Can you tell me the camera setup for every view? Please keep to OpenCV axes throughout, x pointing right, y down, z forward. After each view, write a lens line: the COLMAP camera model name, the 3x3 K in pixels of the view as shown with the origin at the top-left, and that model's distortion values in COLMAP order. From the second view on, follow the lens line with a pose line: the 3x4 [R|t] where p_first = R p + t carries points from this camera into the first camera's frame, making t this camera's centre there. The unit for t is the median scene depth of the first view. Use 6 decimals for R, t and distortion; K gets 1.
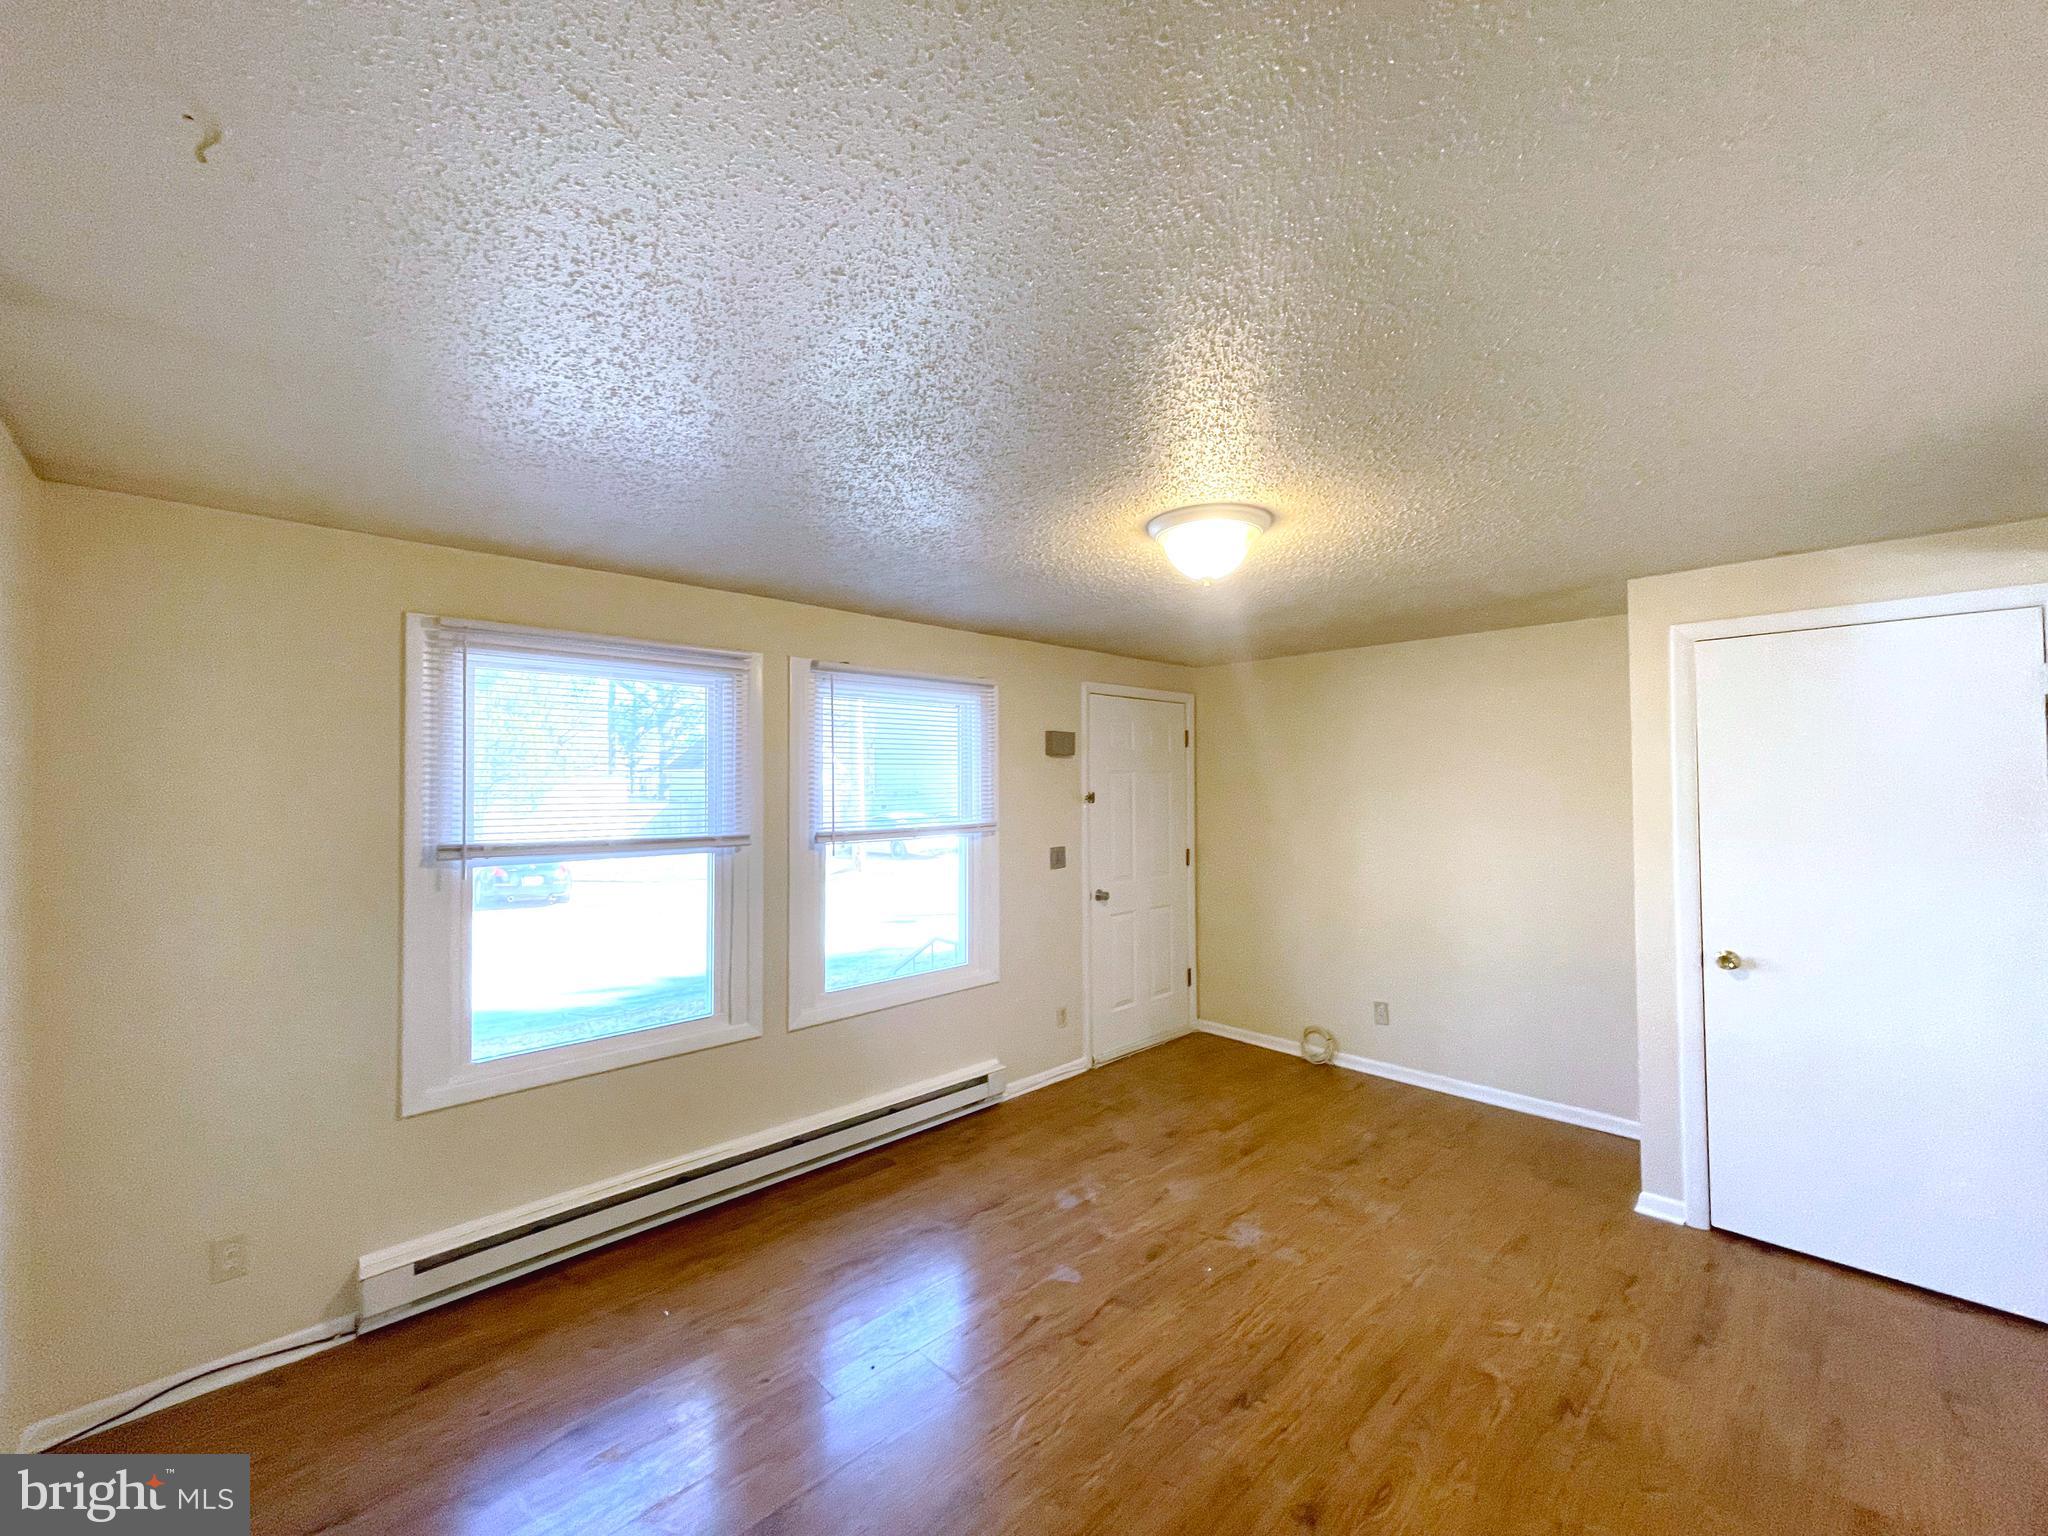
lens RADIAL K [[825.8, 0, 1014.8], [0, 825.8, 781.0], [0, 0, 1]] dist [-0.001671, 0.000101]
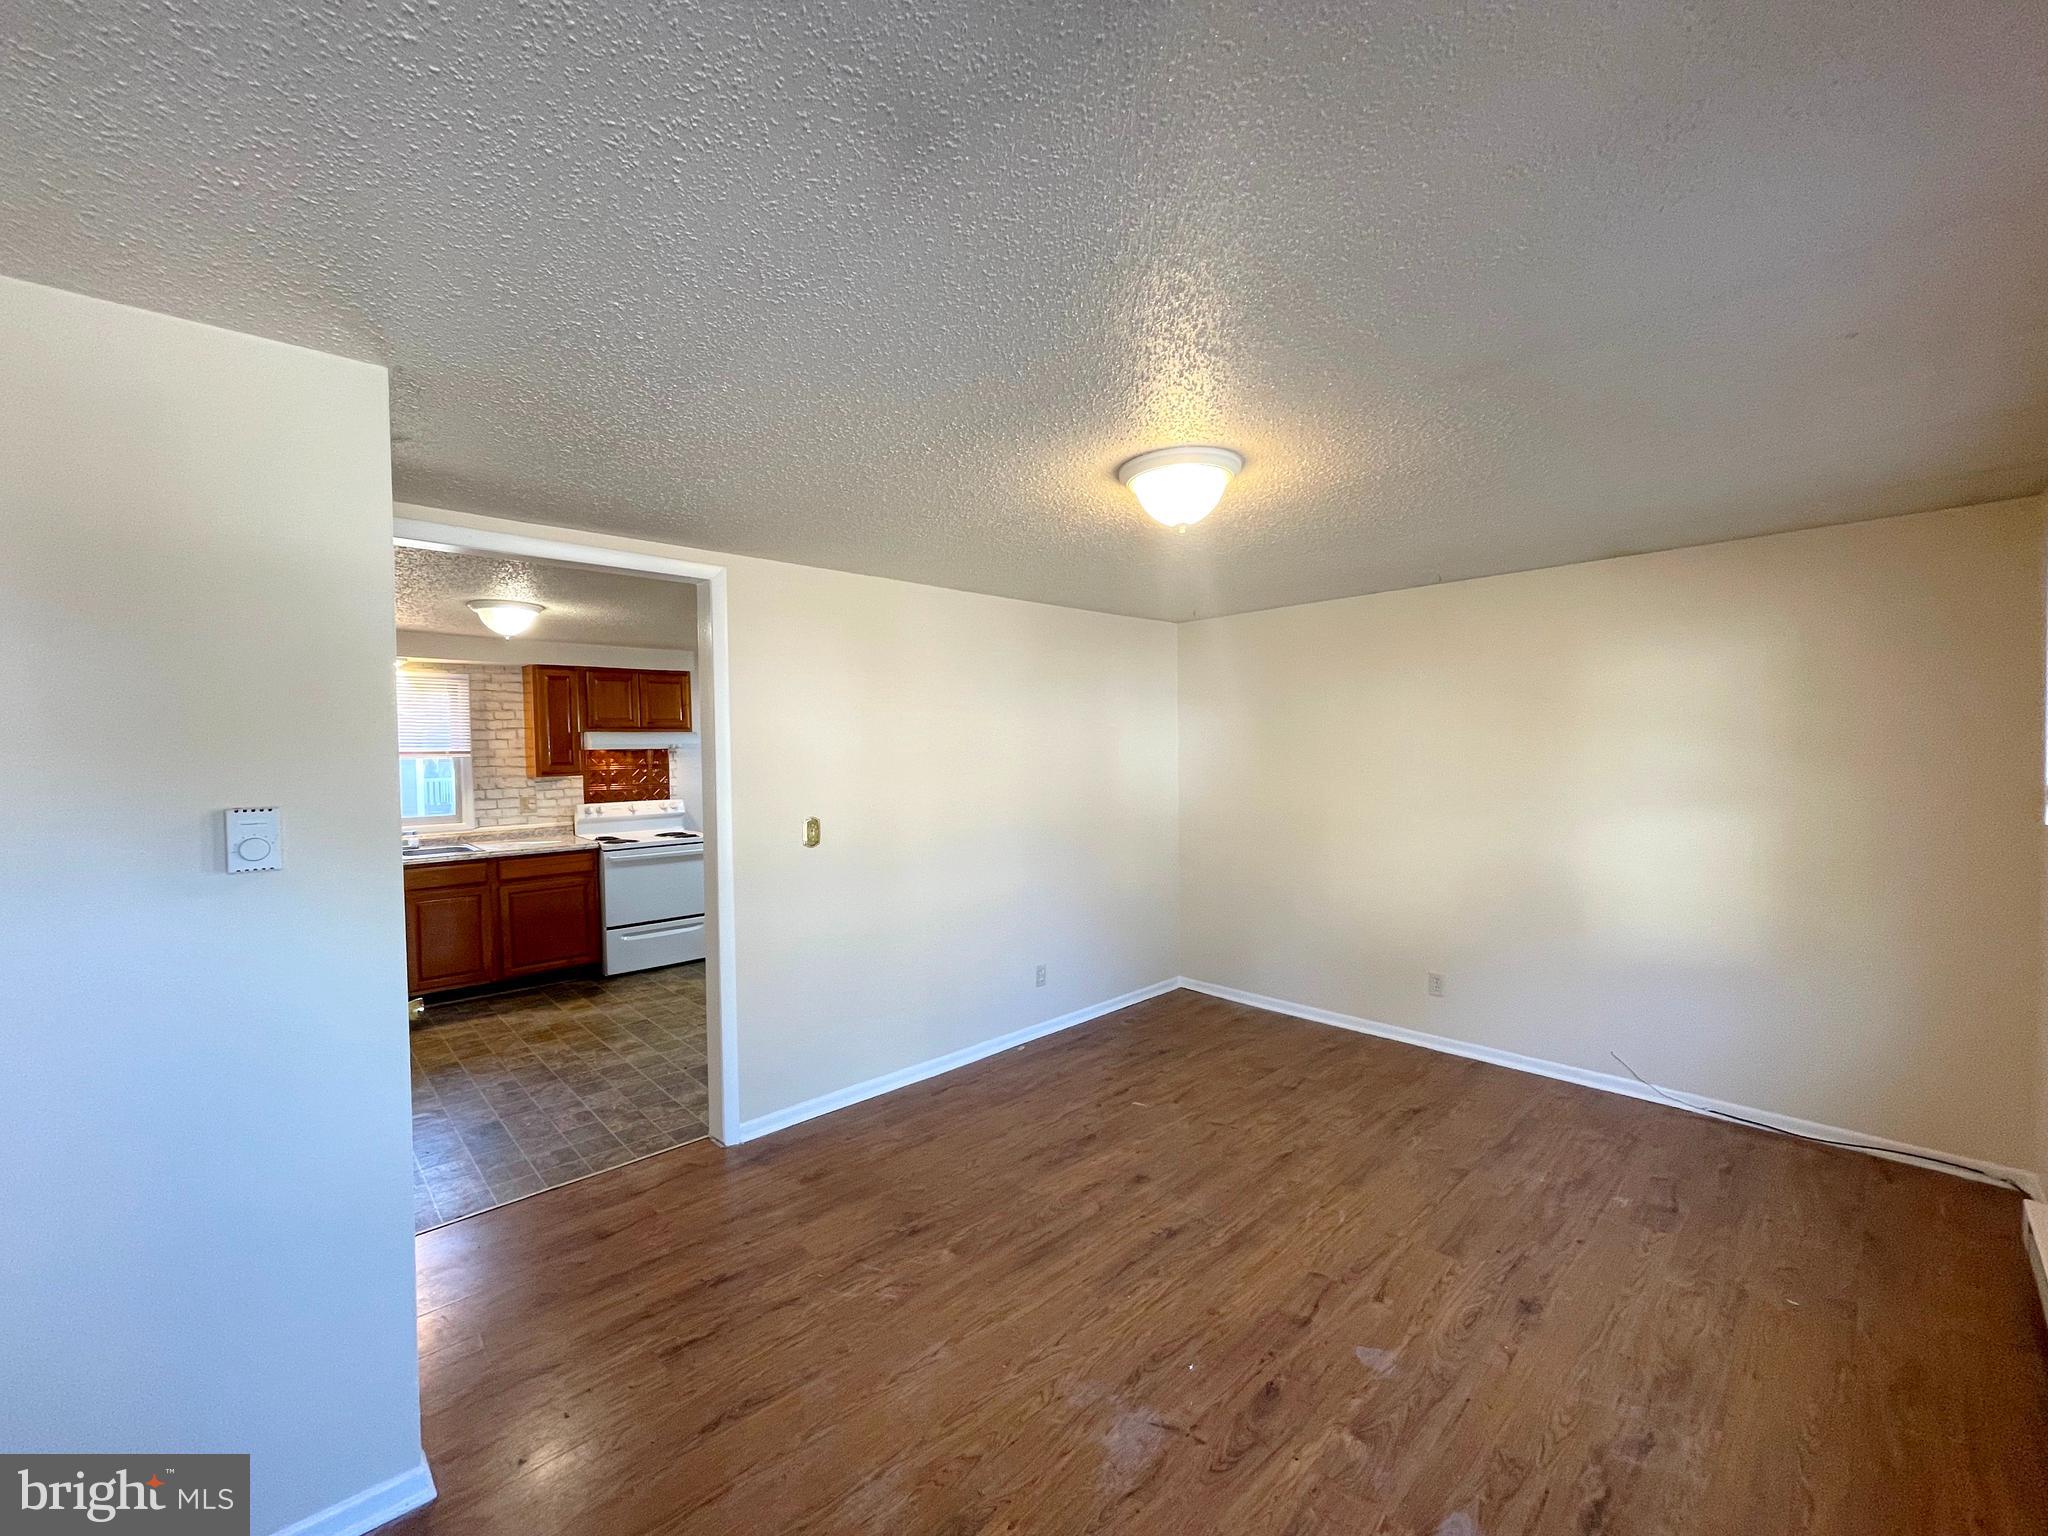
lens RADIAL K [[825.8, 0, 1014.8], [0, 825.8, 781.0], [0, 0, 1]] dist [-0.001671, 0.000101]
pose [[-0.999744, 0.020501, 0.009572, 0.419823], [0.020718, 0.999516, 0.023208, 0.031908], [-0.009092, 0.023401, -0.999685, 1.931546]]
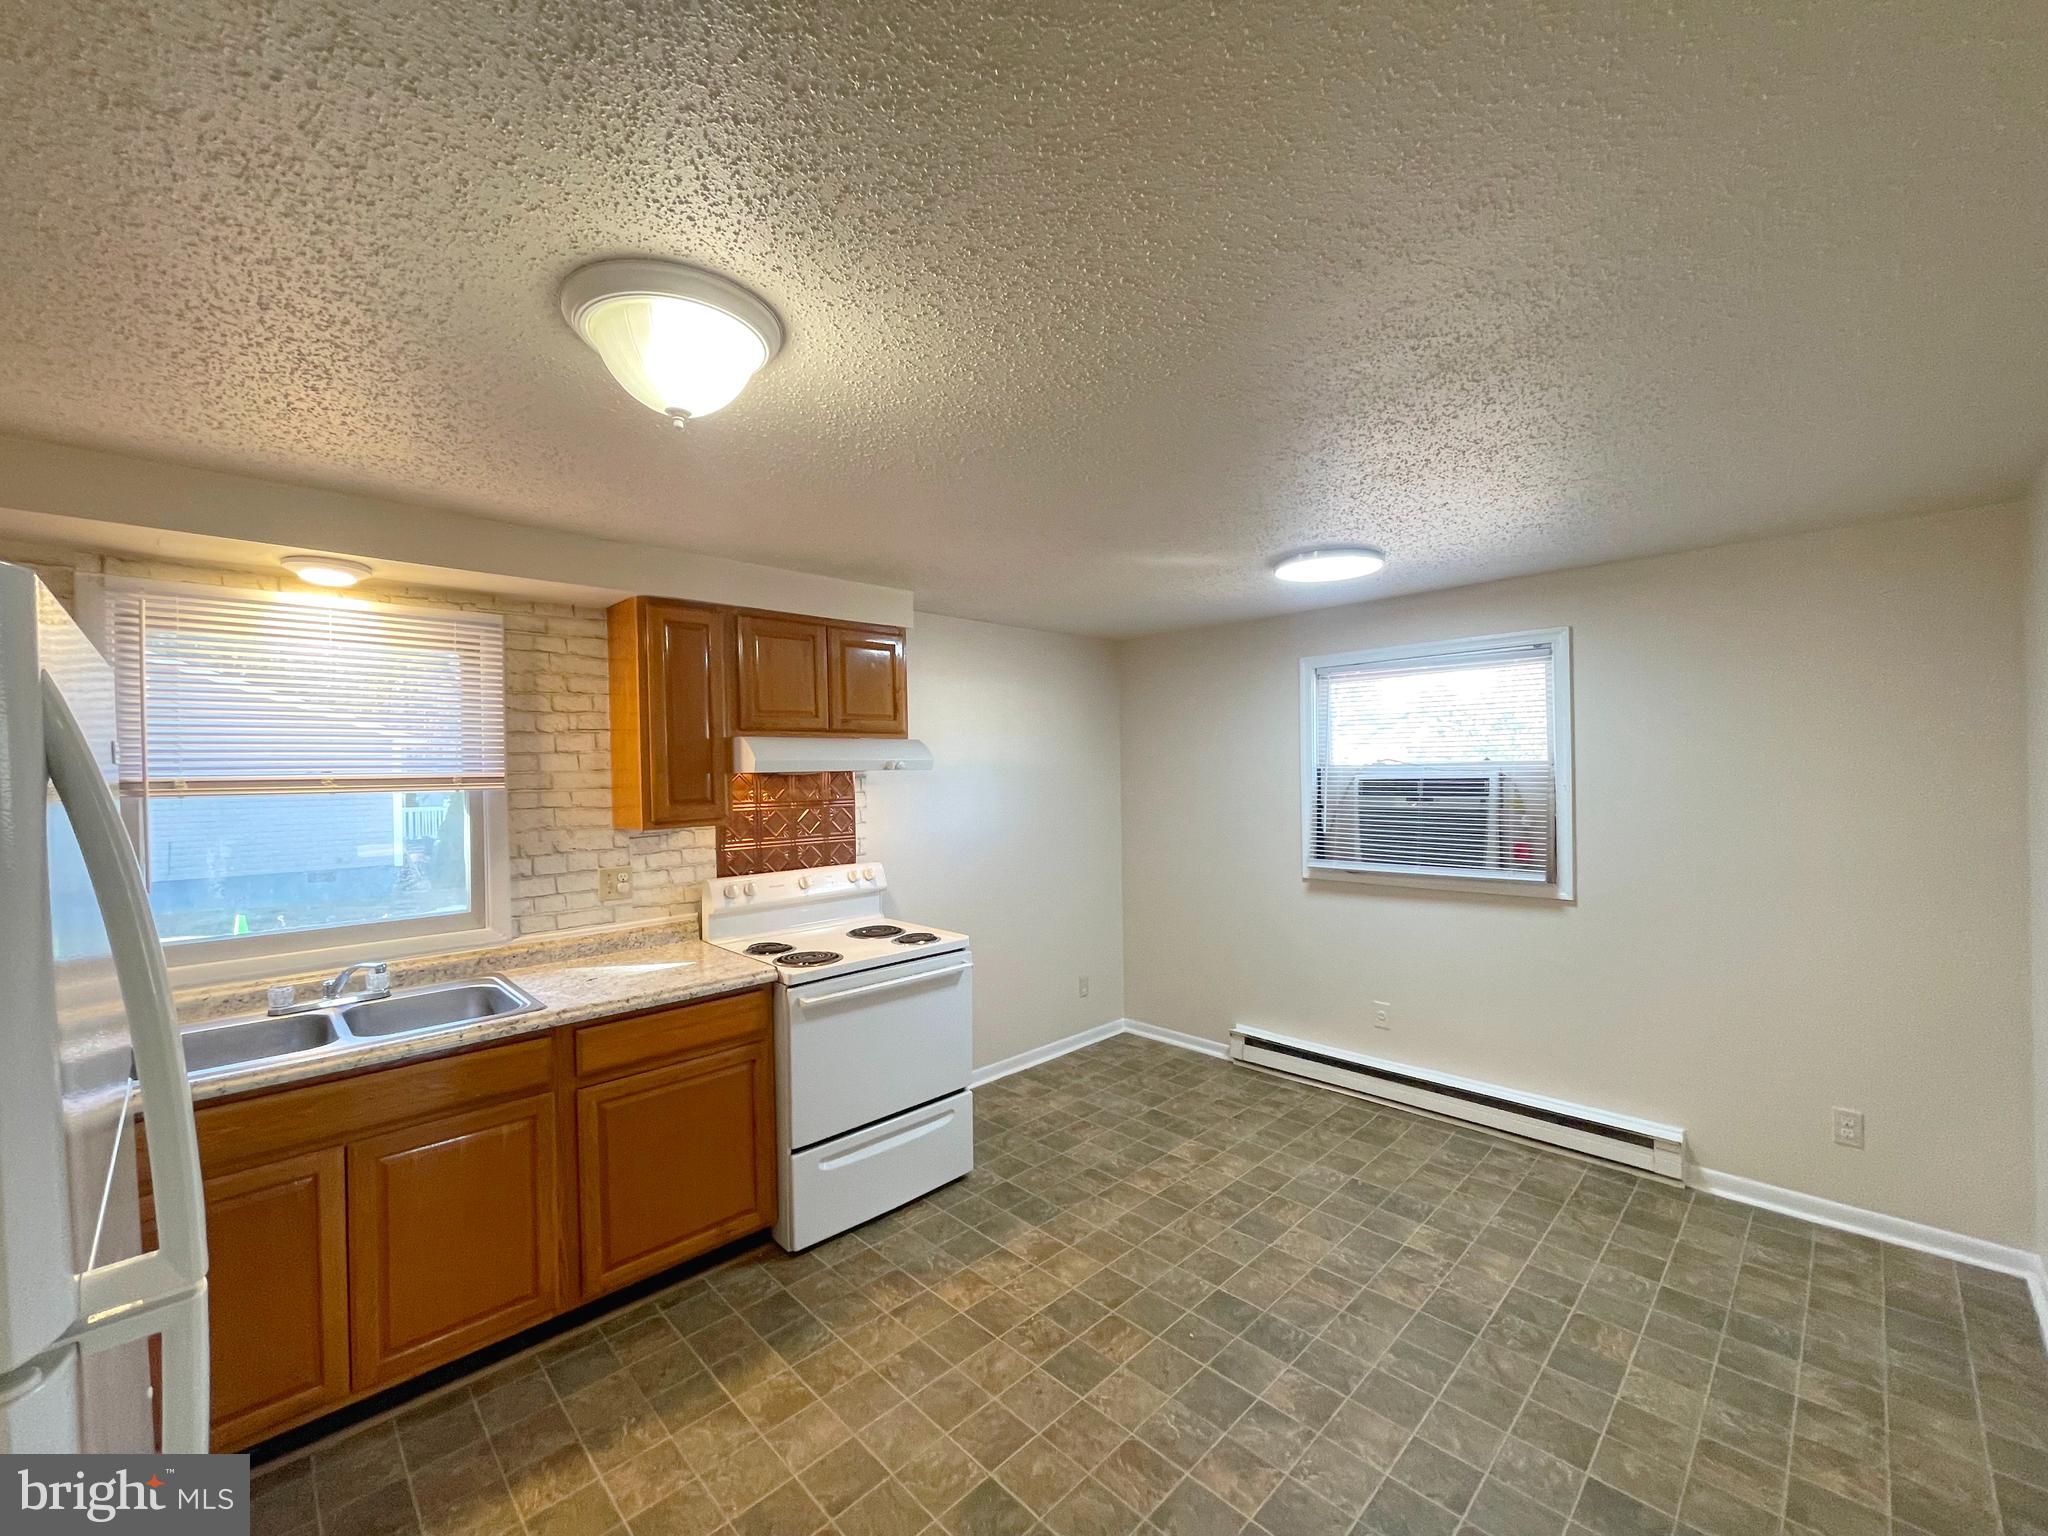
lens RADIAL K [[825.8, 0, 1014.8], [0, 825.8, 781.0], [0, 0, 1]] dist [-0.001671, 0.000101]
pose [[-0.999646, 0.025304, -0.008246, 1.300086], [0.025321, 0.999677, -0.001961, -0.004732], [0.008194, -0.002170, -0.999964, 0.728733]]
